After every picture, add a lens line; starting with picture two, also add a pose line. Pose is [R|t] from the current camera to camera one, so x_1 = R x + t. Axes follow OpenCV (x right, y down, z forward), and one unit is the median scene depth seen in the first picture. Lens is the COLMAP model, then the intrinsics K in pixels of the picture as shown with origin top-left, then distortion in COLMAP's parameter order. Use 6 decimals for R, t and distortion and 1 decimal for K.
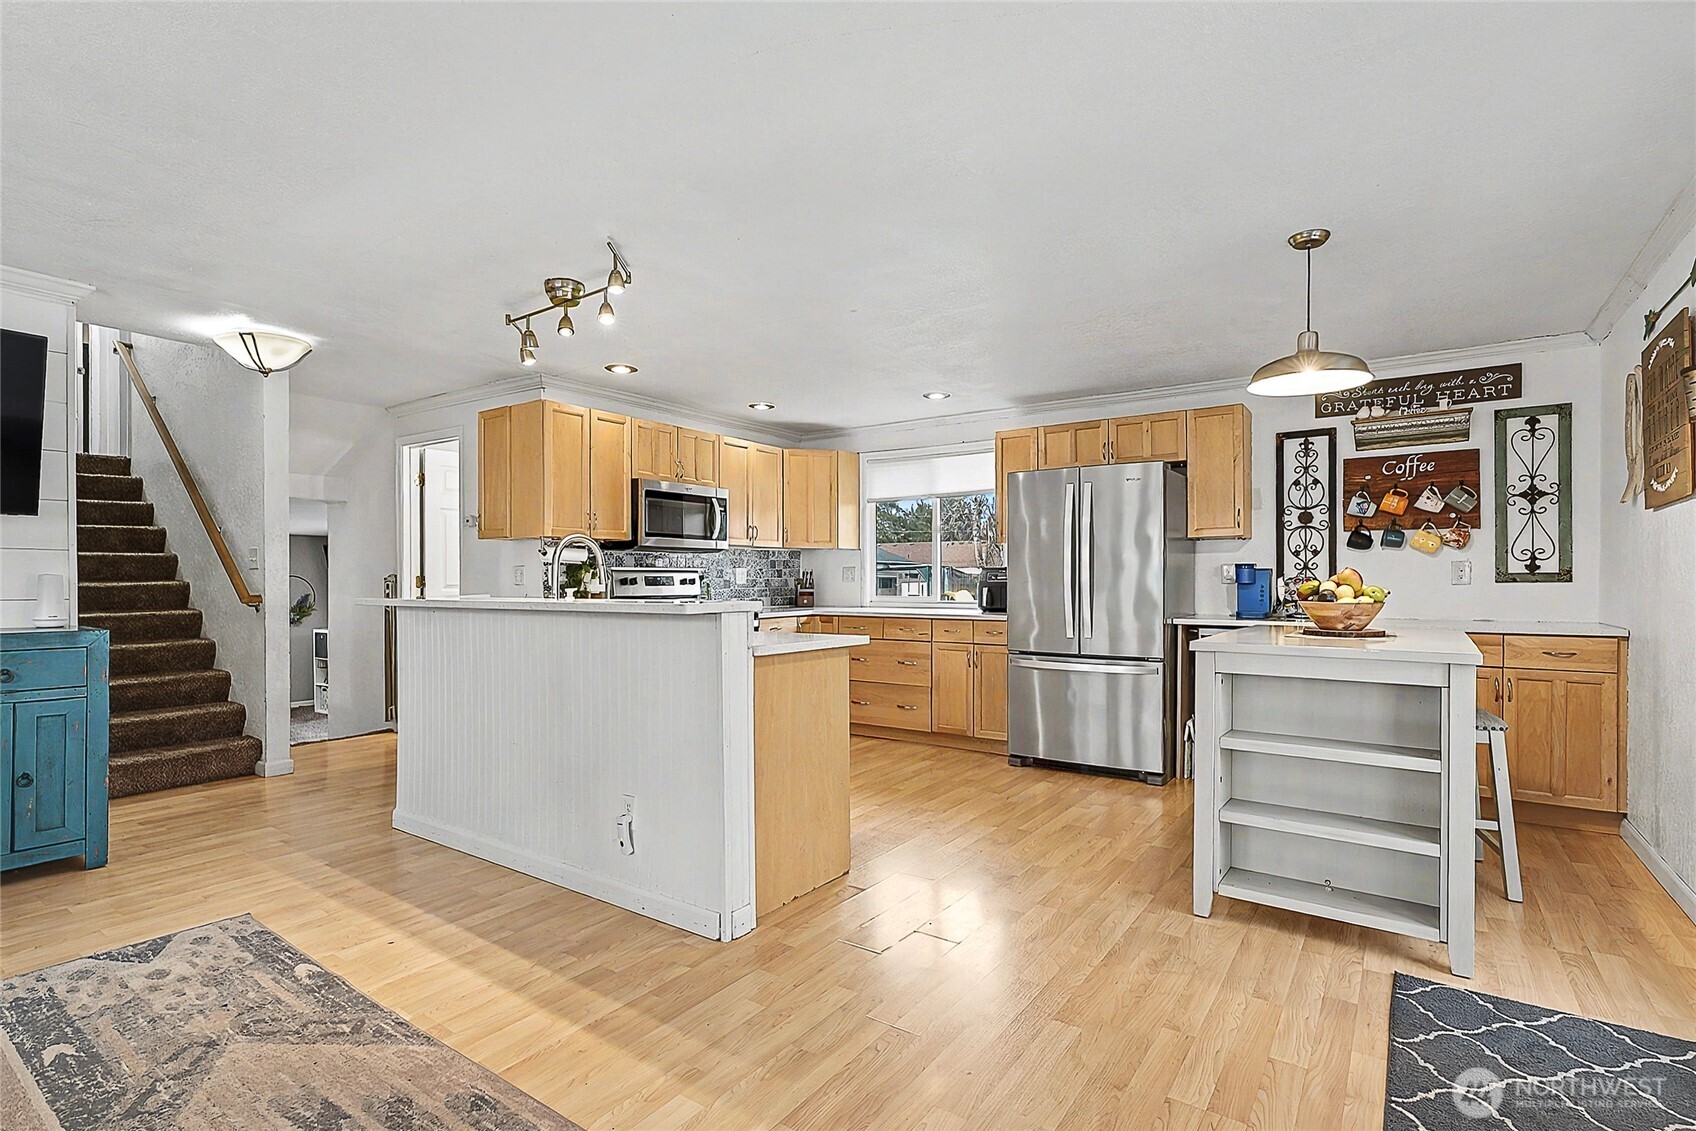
lens RADIAL K [[796.2, 0, 845.9], [0, 796.2, 574.9], [0, 0, 1]] dist [0.006077, 0.001759]
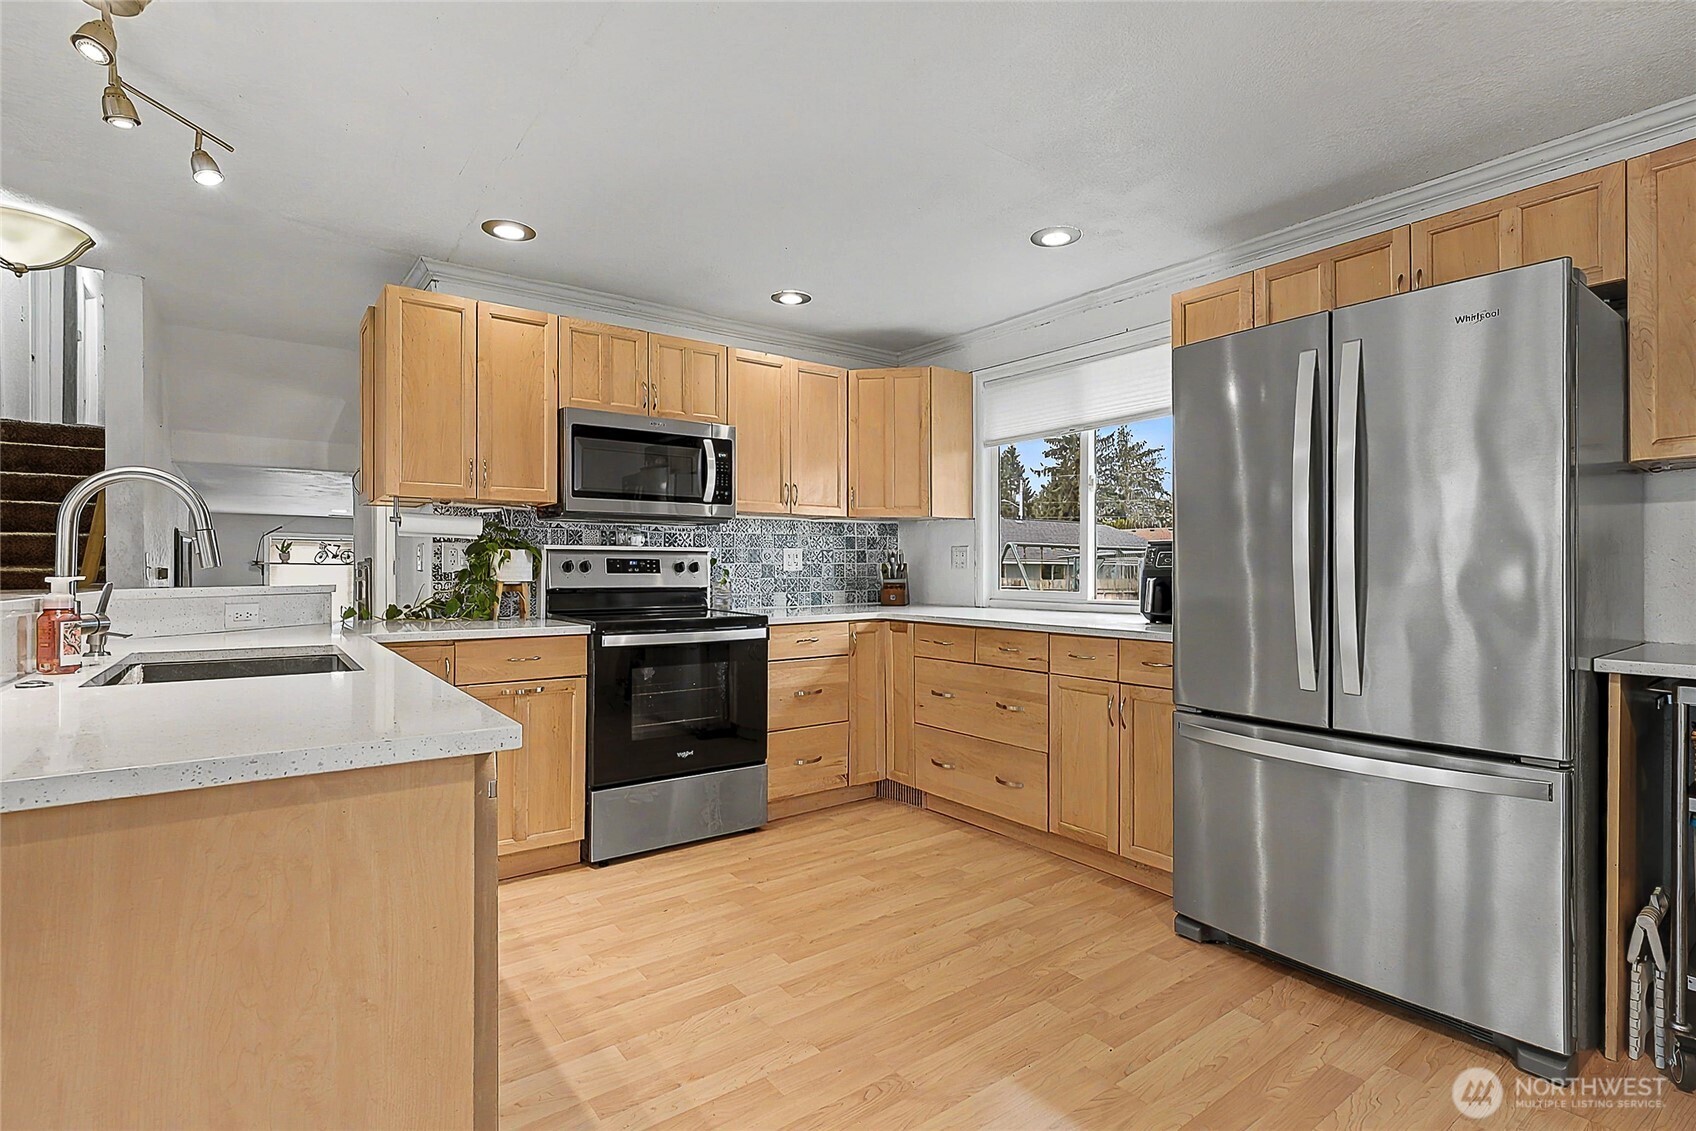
lens RADIAL K [[796.2, 0, 849.8], [0, 796.2, 562.4], [0, 0, 1]] dist [0.006077, 0.001759]
pose [[0.951693, 0.000031, -0.307050, 0.144978], [-0.000471, 0.999999, -0.001357, 0.005394], [0.307050, 0.001436, 0.951692, 0.408220]]
